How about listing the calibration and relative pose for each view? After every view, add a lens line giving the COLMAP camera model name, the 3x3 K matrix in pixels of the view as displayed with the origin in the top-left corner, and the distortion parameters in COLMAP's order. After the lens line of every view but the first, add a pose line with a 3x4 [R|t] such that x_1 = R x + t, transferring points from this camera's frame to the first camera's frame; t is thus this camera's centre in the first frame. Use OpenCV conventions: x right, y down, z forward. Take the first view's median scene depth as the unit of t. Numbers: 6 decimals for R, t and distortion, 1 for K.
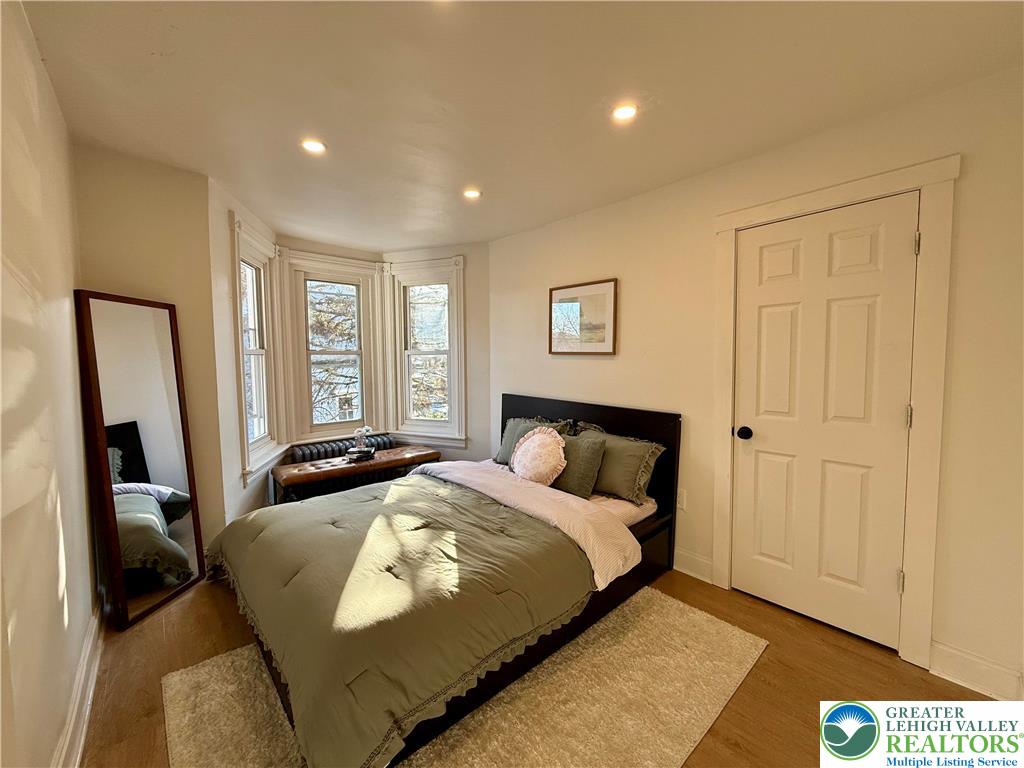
lens RADIAL K [[405.4, 0, 512.0], [0, 405.4, 384.0], [0, 0, 1]] dist [0.001194, -0.000766]
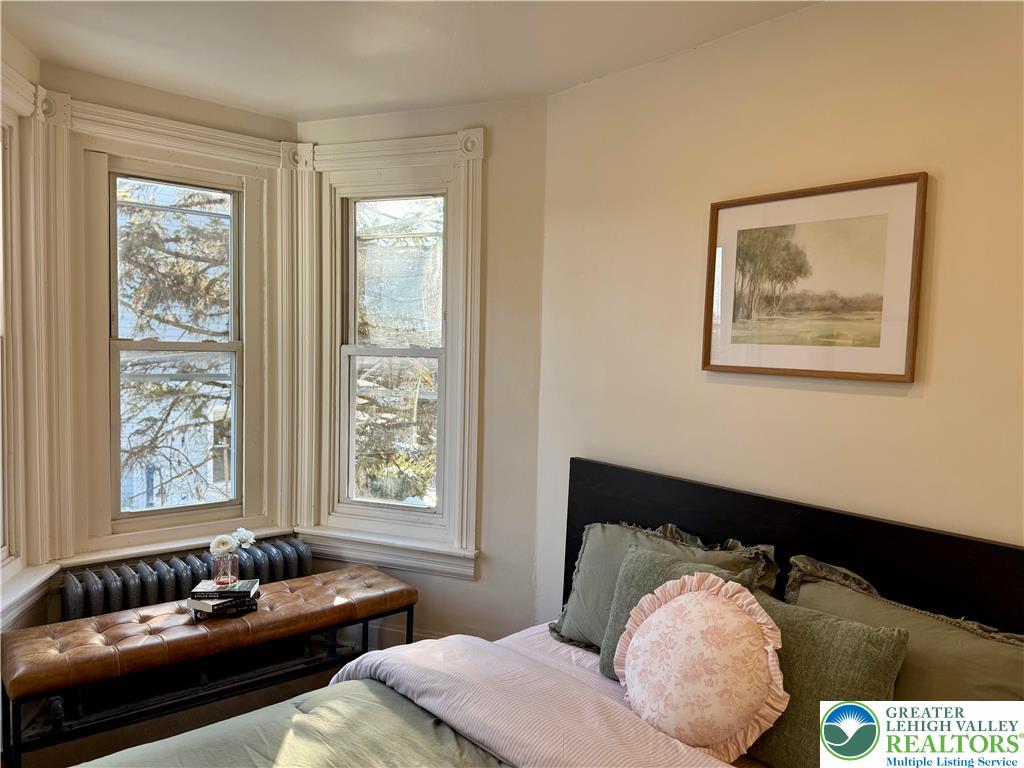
lens RADIAL K [[718.6, 0, 518.0], [0, 718.6, 386.8], [0, 0, 1]] dist [0.078227, -0.100561]
pose [[0.999435, 0.028211, -0.018255, -0.065124], [-0.028462, 0.999502, -0.013649, -0.036734], [0.017861, 0.014161, 0.999740, 0.251909]]
